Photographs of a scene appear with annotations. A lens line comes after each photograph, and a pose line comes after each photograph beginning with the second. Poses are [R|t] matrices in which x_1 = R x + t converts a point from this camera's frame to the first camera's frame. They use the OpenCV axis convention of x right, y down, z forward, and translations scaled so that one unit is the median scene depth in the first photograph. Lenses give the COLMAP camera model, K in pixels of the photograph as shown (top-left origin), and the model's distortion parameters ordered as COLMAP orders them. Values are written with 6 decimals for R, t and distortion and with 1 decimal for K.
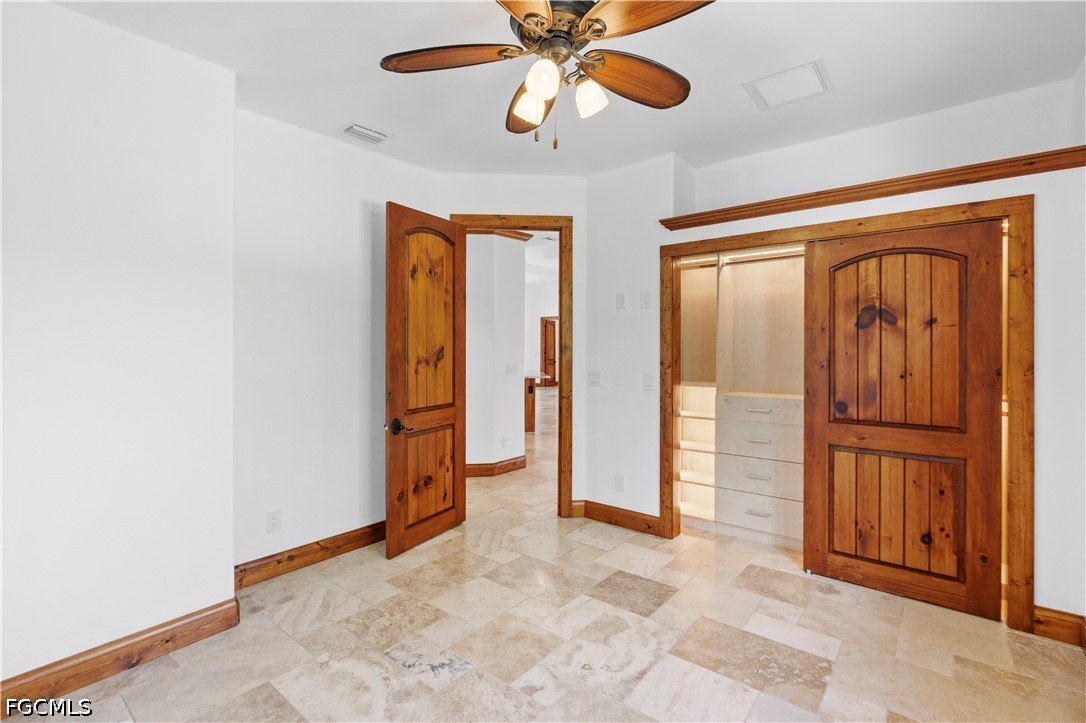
lens RADIAL K [[492.7, 0, 542.9], [0, 492.7, 354.3], [0, 0, 1]] dist [-0.005043, 0.001301]
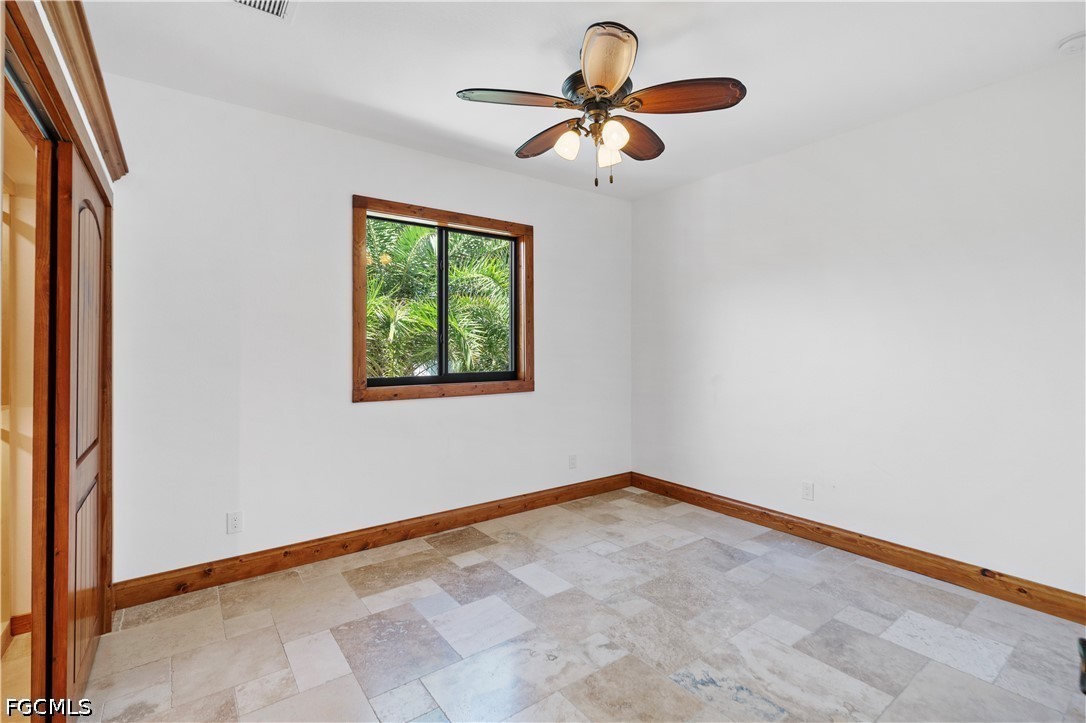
lens RADIAL K [[492.7, 0, 542.9], [0, 492.7, 350.8], [0, 0, 1]] dist [-0.005043, 0.001301]
pose [[-0.969410, 0.007821, 0.245323, -0.145310], [0.012555, 0.999764, 0.017738, -0.008432], [-0.245127, 0.020275, -0.969279, 1.982155]]
